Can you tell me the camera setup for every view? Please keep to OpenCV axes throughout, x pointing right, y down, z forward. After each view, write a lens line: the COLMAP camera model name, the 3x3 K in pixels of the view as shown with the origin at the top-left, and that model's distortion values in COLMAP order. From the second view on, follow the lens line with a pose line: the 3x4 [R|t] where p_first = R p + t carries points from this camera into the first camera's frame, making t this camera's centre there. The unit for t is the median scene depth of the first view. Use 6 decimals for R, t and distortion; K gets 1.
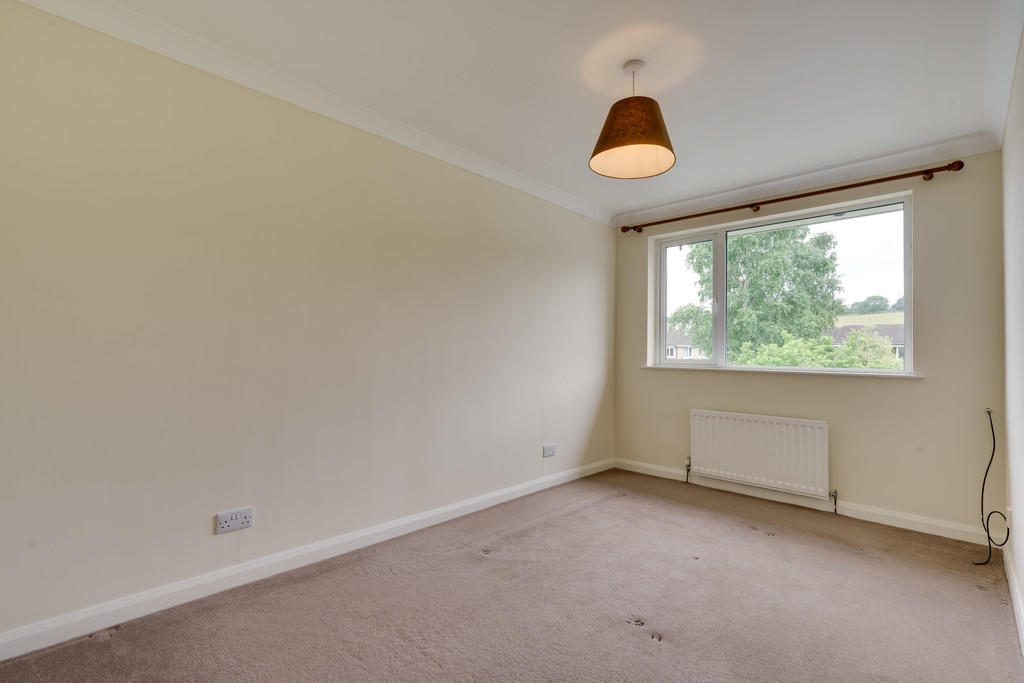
lens RADIAL K [[460.4, 0, 512.7], [0, 460.4, 347.0], [0, 0, 1]] dist [-0.004632, -0.000495]
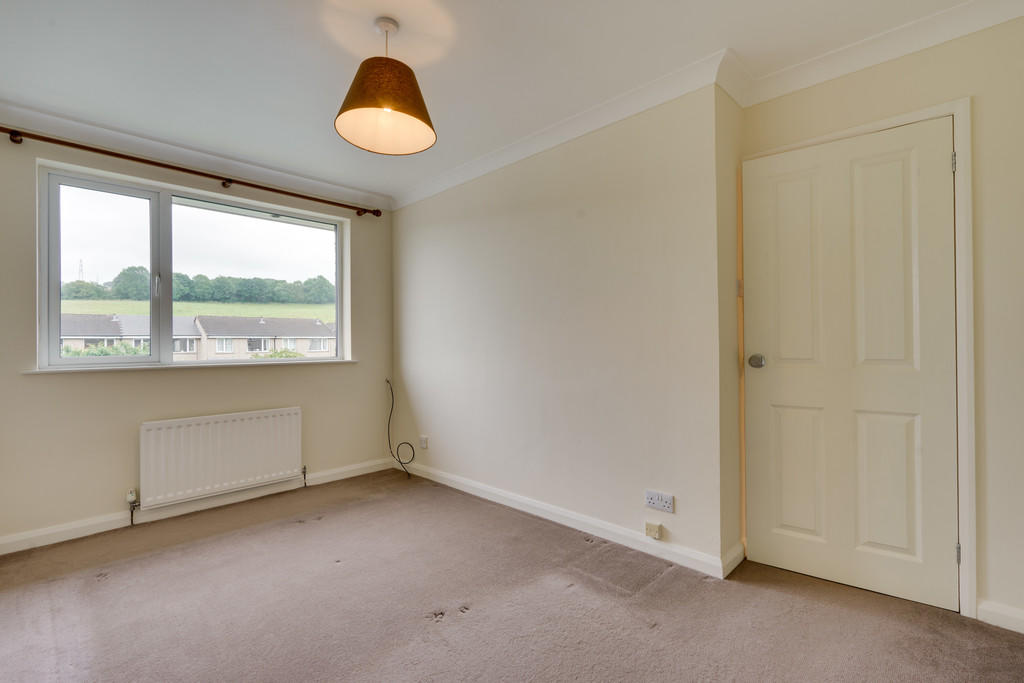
lens RADIAL K [[460.4, 0, 516.2], [0, 460.4, 344.2], [0, 0, 1]] dist [-0.004632, -0.000495]
pose [[-0.008963, -0.011364, 0.999895, -0.400730], [-0.001606, 0.999934, 0.011350, 0.000180], [-0.999959, -0.001504, -0.008980, 0.471705]]
